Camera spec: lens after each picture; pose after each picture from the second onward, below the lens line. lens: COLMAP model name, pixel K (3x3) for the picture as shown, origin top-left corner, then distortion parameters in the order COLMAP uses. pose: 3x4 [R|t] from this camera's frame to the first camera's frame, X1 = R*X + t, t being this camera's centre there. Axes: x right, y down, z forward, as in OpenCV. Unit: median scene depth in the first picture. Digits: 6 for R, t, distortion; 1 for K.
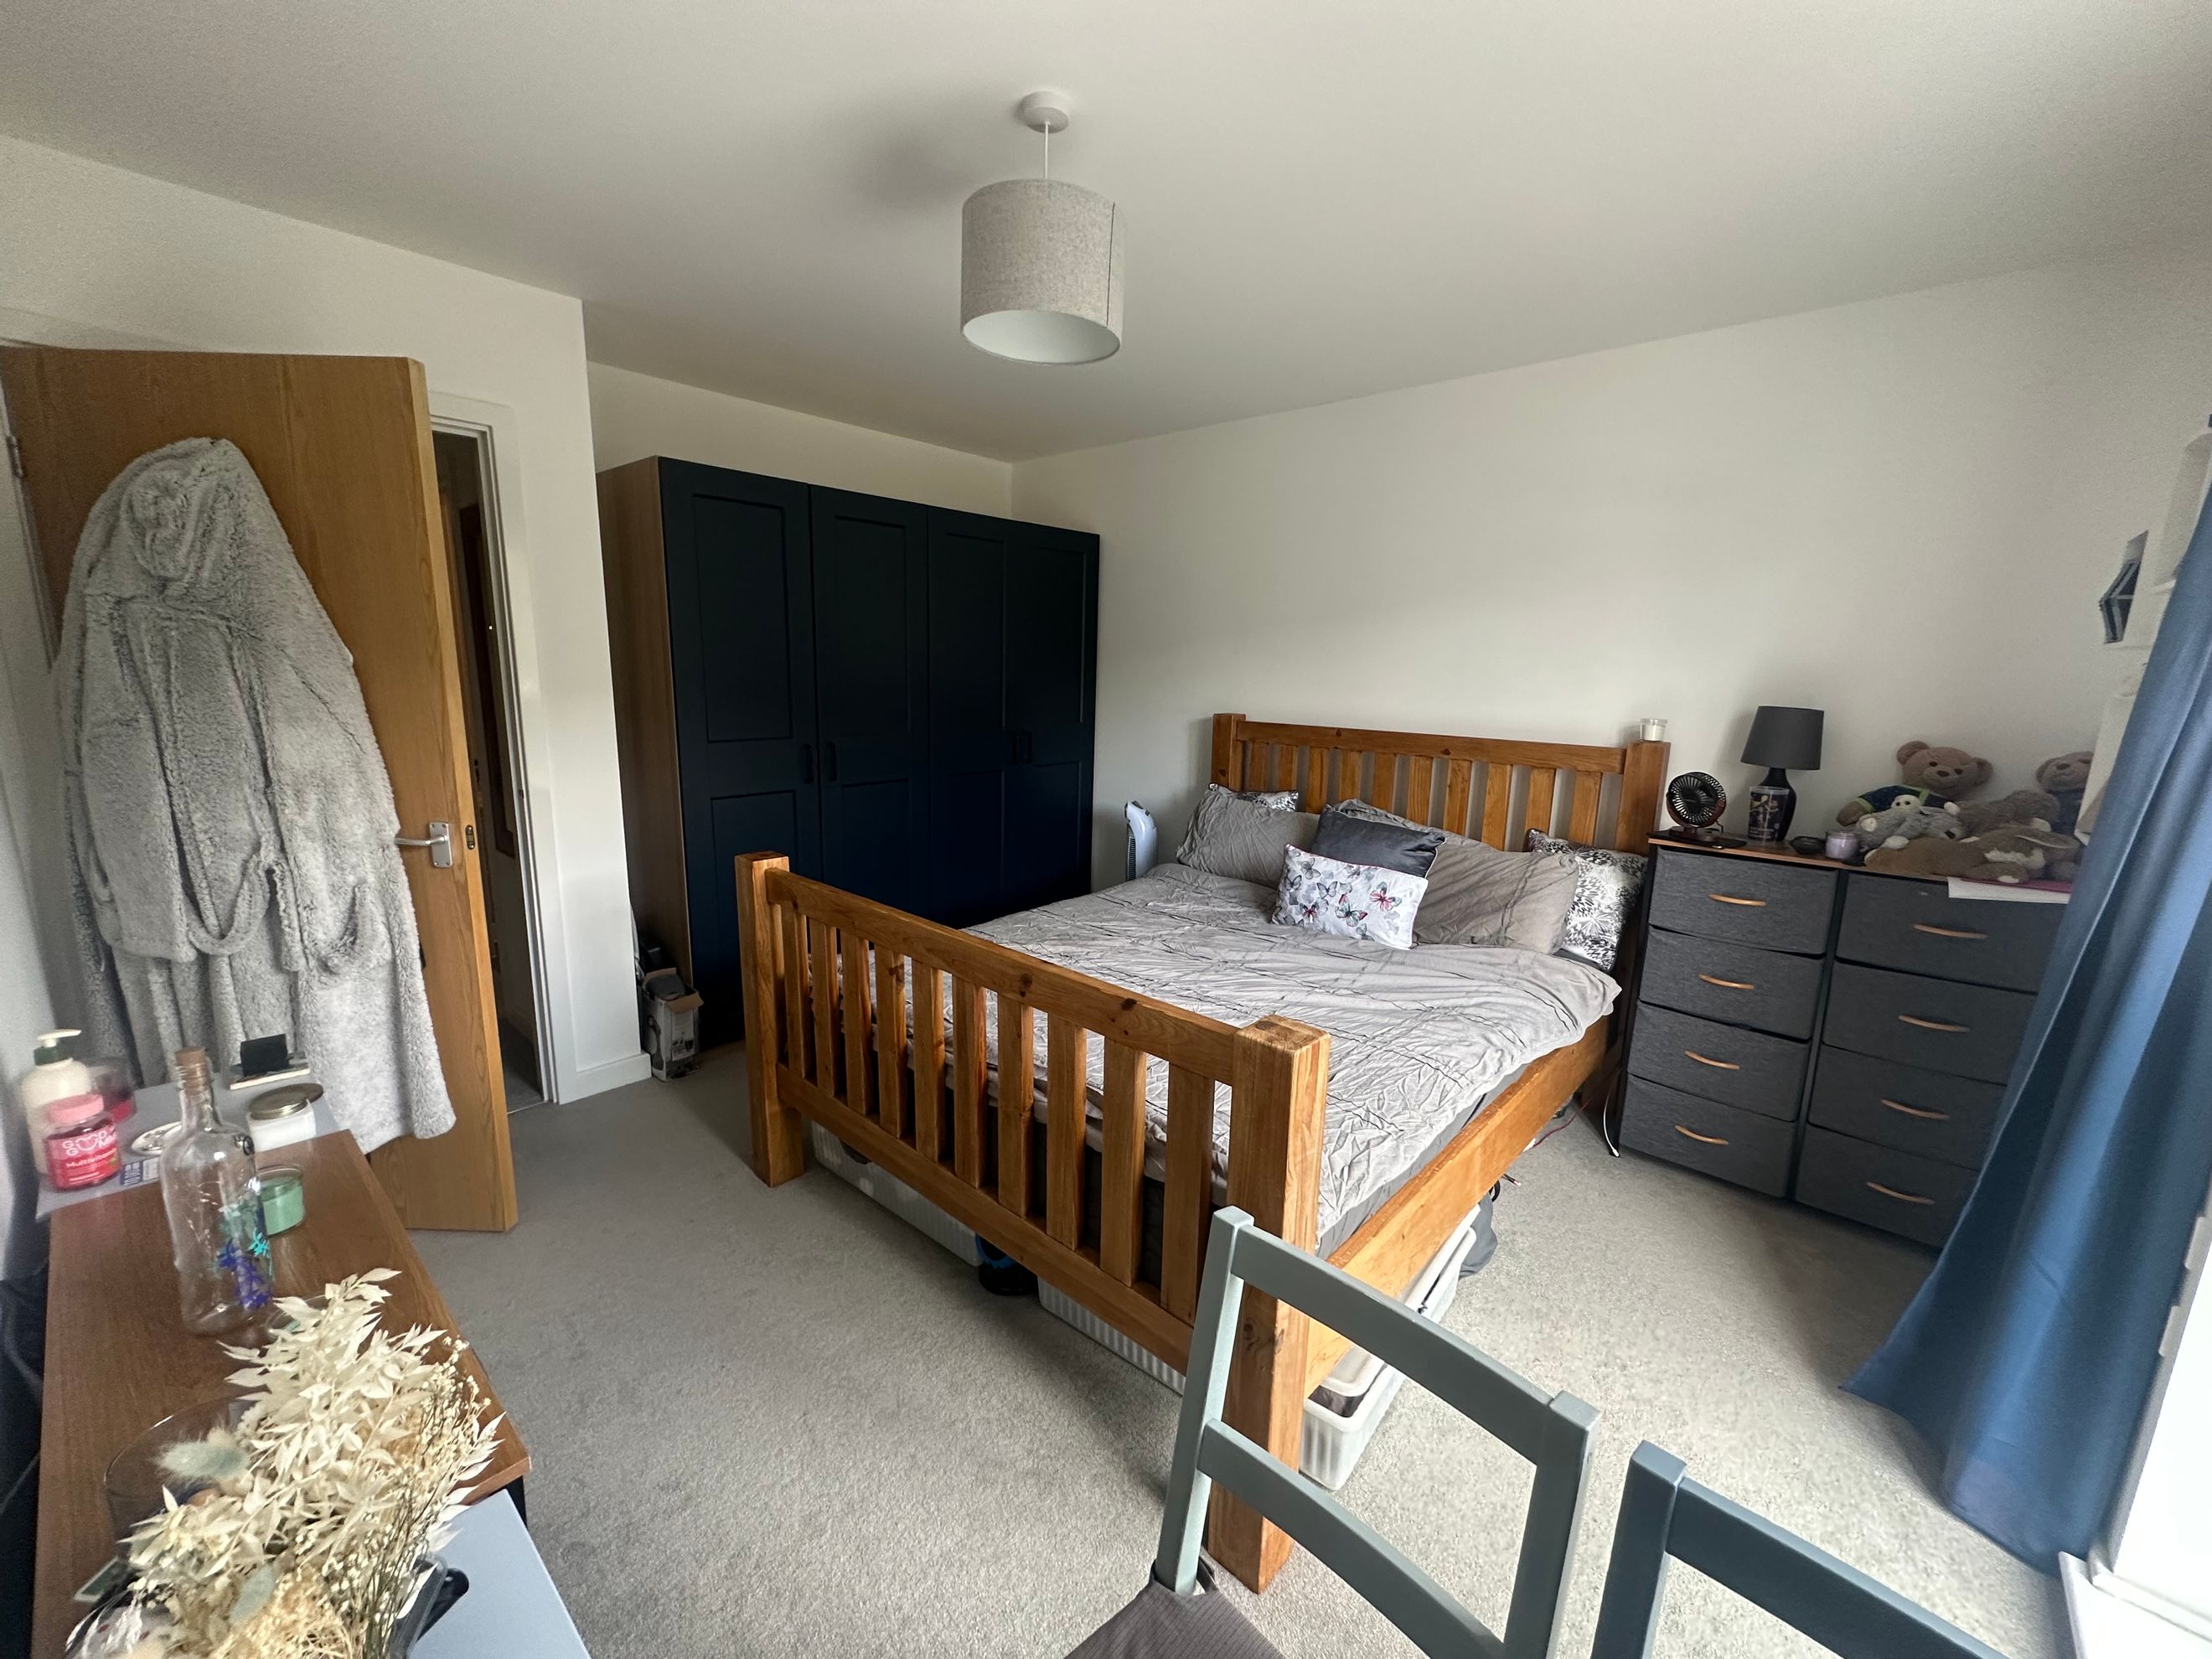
lens RADIAL K [[878.4, 0, 1101.0], [0, 878.4, 827.3], [0, 0, 1]] dist [-0.000121, 0.000015]
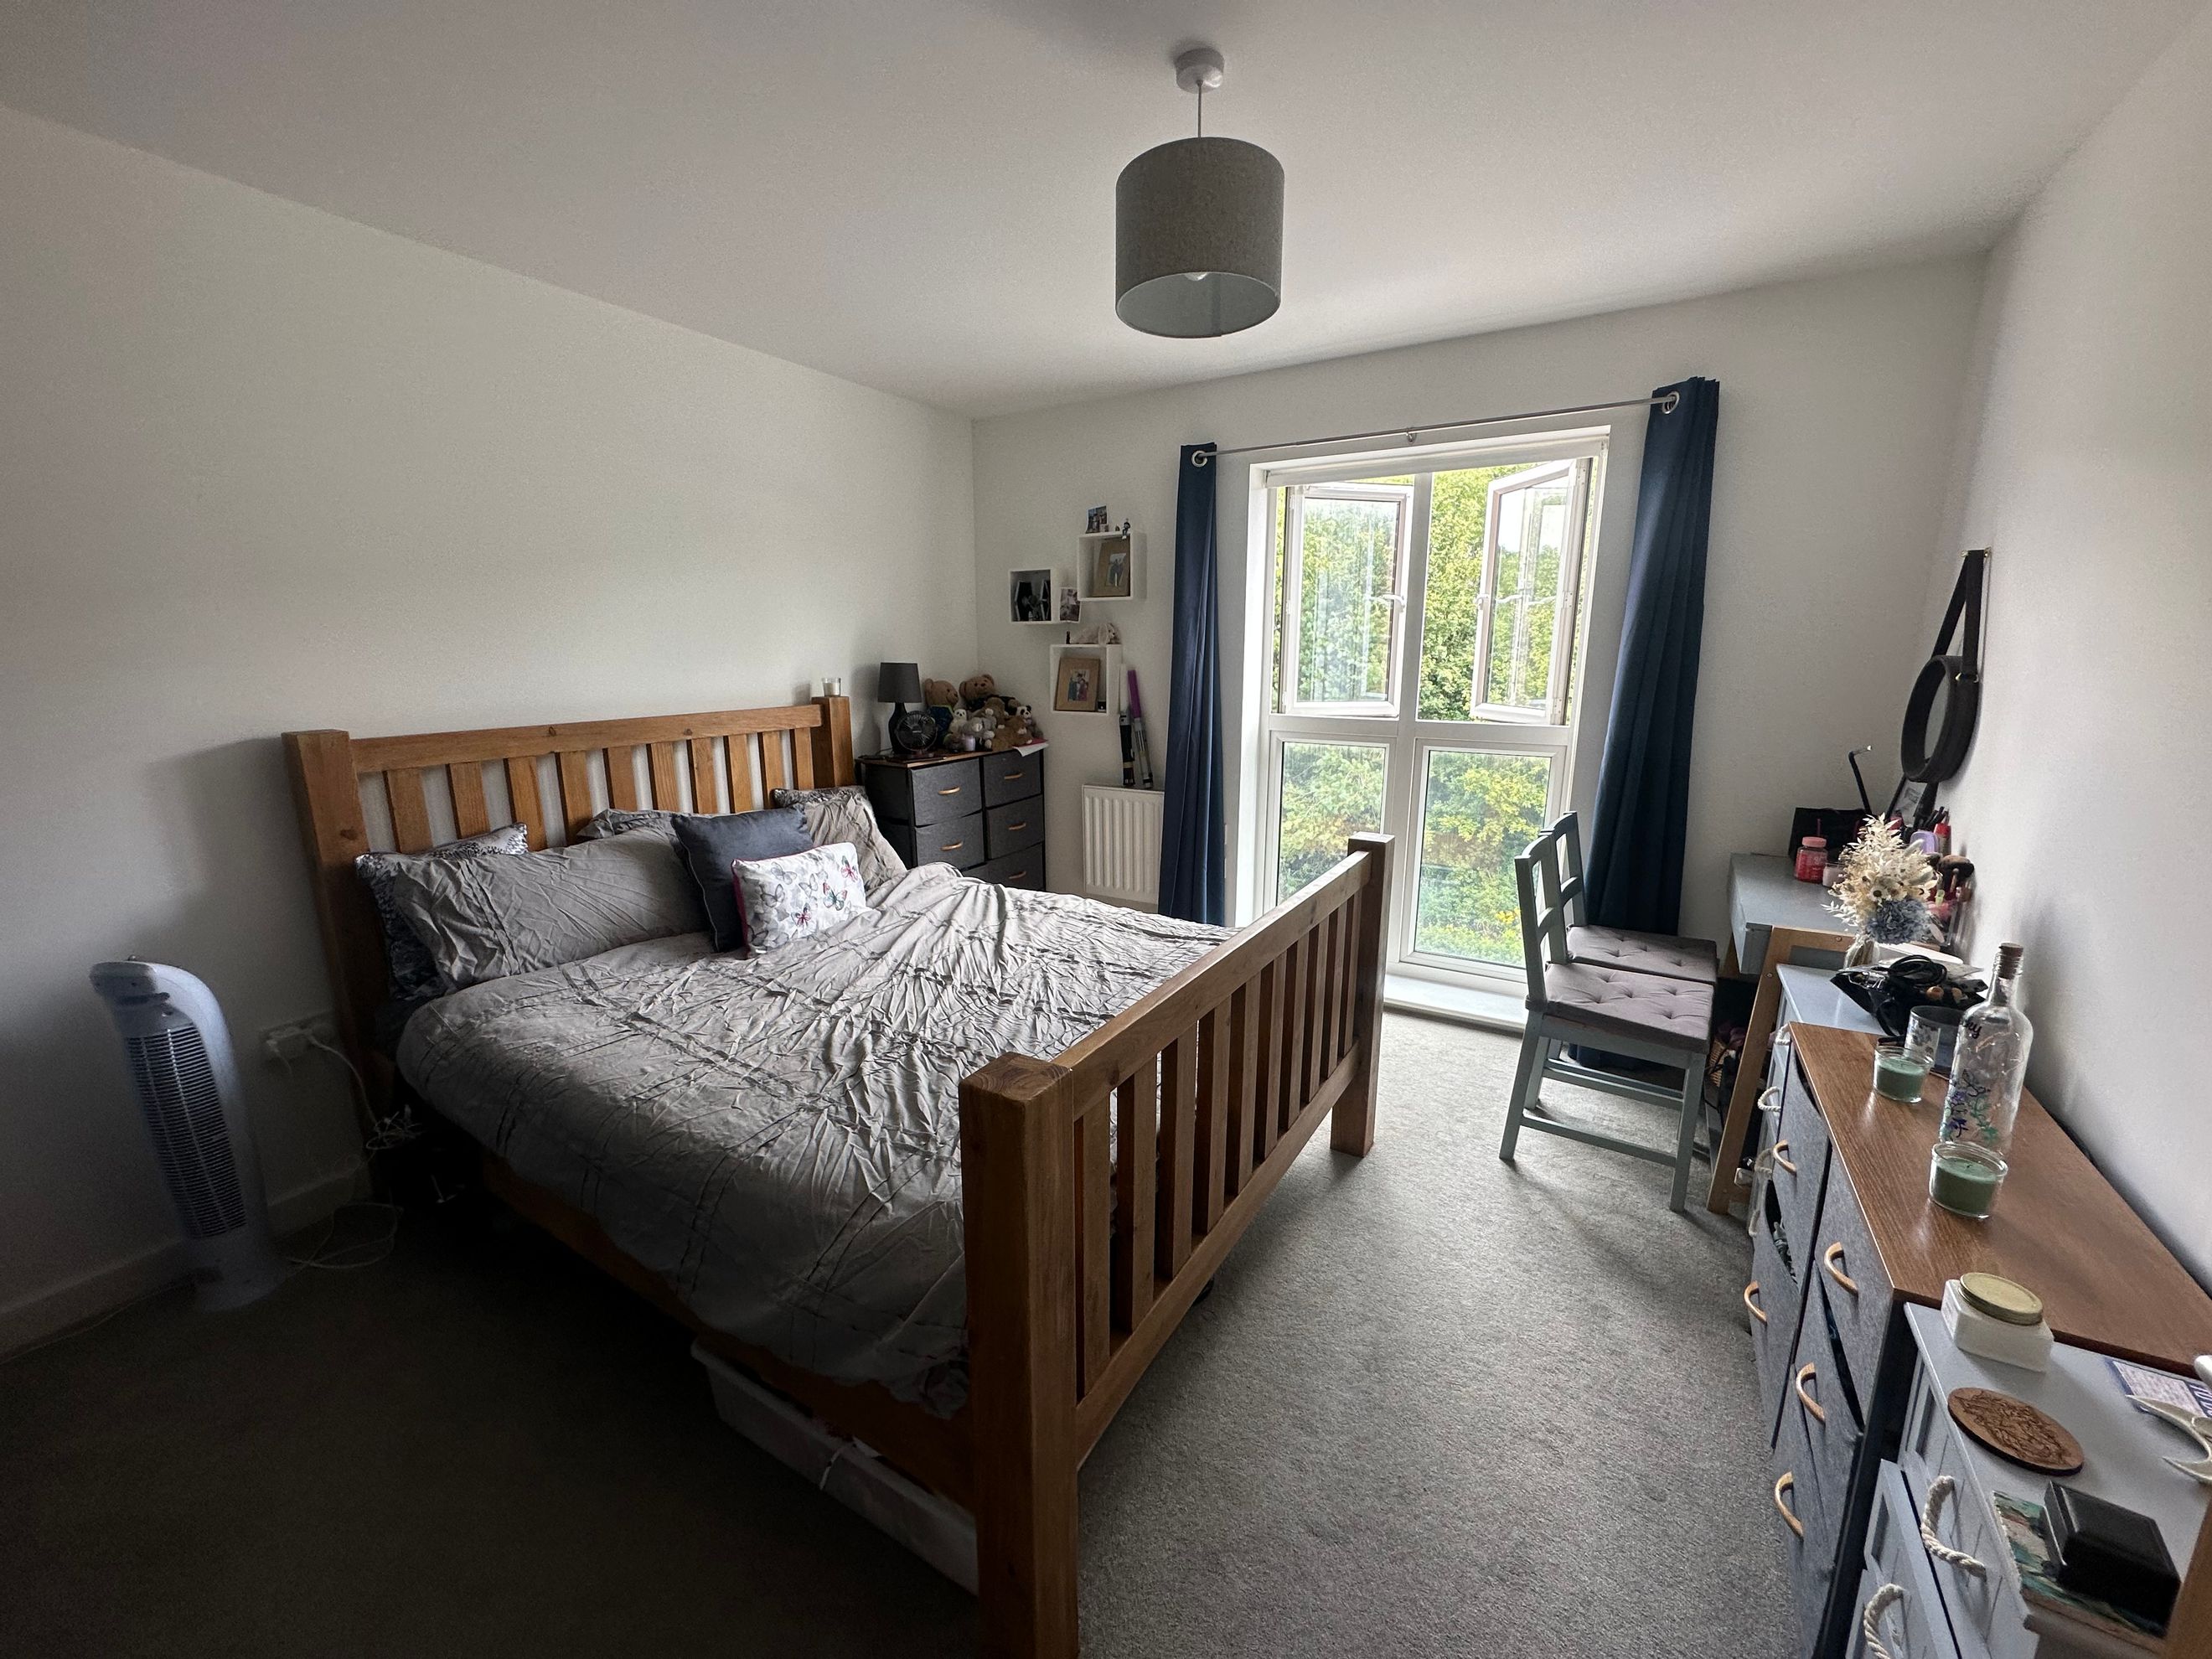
lens RADIAL K [[878.4, 0, 1101.0], [0, 878.4, 827.3], [0, 0, 1]] dist [-0.000121, 0.000015]
pose [[-0.191641, -0.223651, 0.955643, -0.651152], [0.181395, 0.948845, 0.258436, -0.165675], [-0.964557, 0.222876, -0.141269, 0.806577]]
